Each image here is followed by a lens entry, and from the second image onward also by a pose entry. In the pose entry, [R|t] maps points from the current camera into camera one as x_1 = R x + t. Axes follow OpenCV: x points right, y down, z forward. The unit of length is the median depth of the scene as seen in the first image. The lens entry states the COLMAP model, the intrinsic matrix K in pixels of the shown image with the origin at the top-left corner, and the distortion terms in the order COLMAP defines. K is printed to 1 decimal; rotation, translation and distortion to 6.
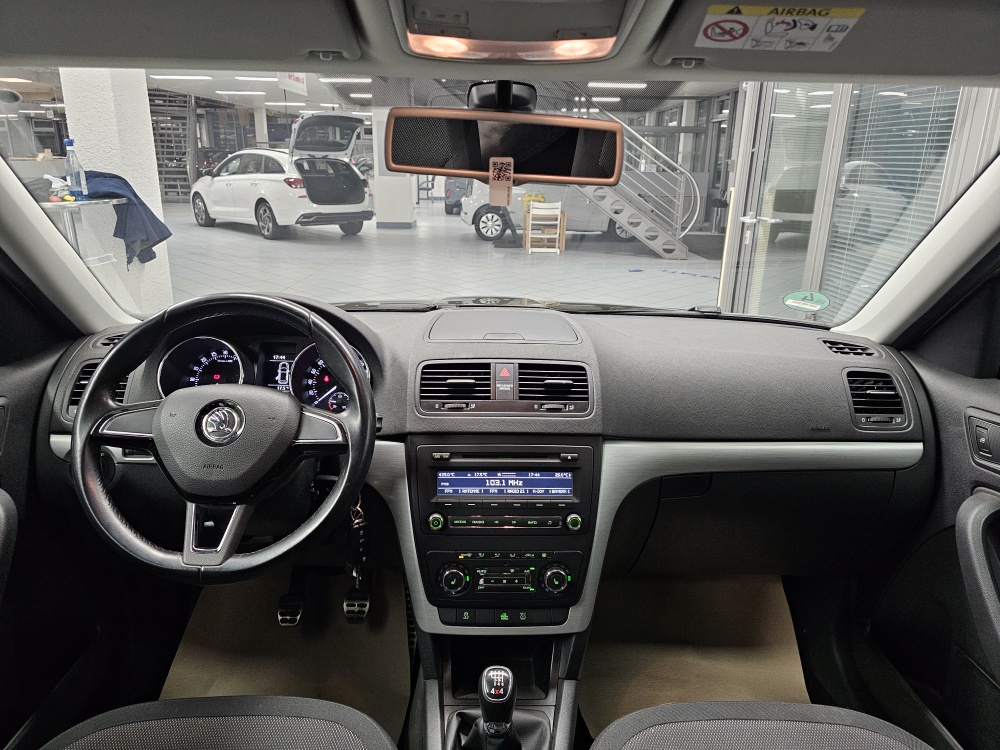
lens RADIAL K [[674.1, 0, 500.4], [0, 674.1, 378.2], [0, 0, 1]] dist [0.051960, -0.033346]
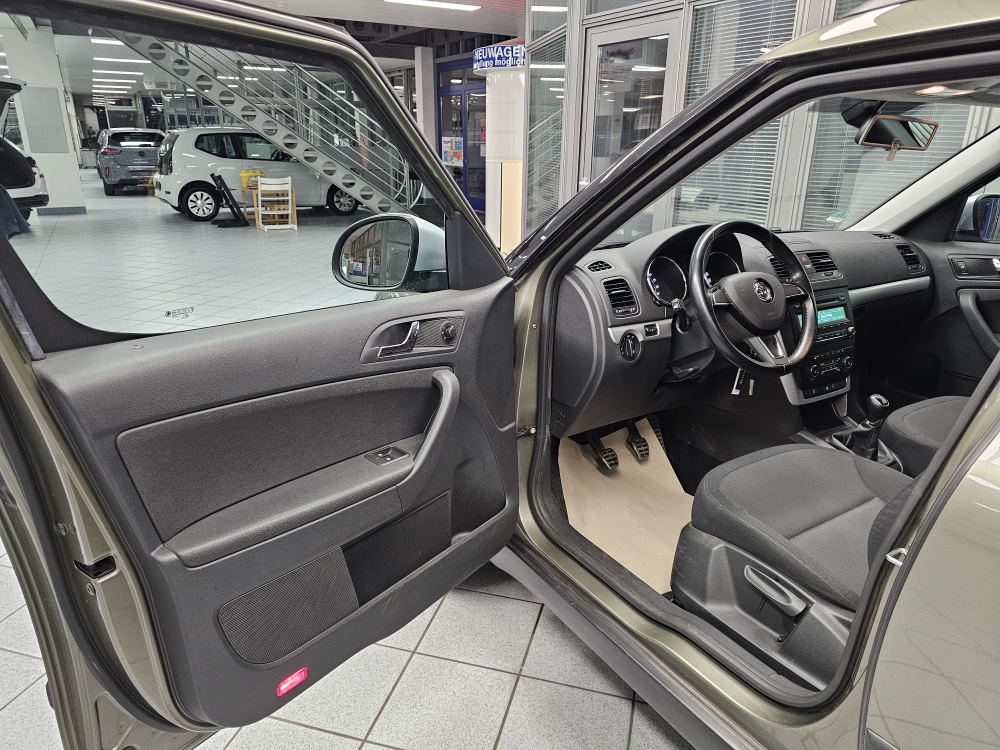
lens RADIAL K [[674.1, 0, 492.3], [0, 674.1, 383.2], [0, 0, 1]] dist [0.051960, -0.033346]
pose [[0.868139, -0.175902, 0.464104, -0.162513], [0.156373, 0.984404, 0.080596, 0.004224], [-0.471043, 0.002605, 0.882107, -0.021321]]
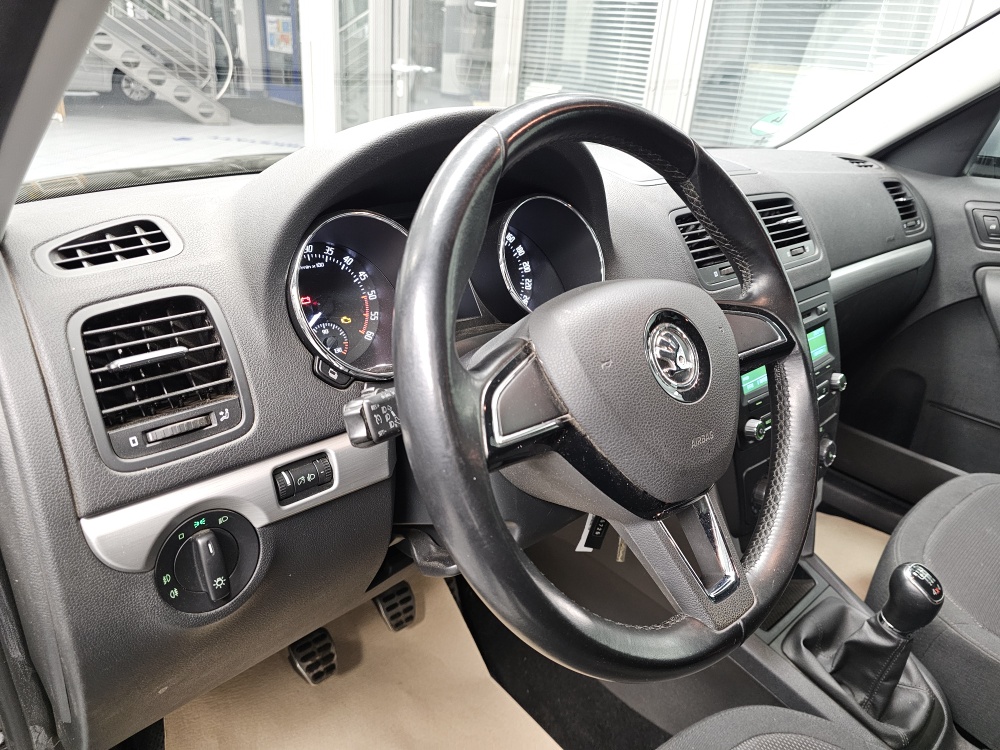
lens RADIAL K [[674.1, 0, 483.1], [0, 674.1, 367.4], [0, 0, 1]] dist [0.051960, -0.033346]
pose [[0.771497, -0.239241, 0.589538, -0.069914], [0.140973, 0.967856, 0.208283, -0.004377], [-0.620418, -0.077581, 0.780425, 0.058889]]
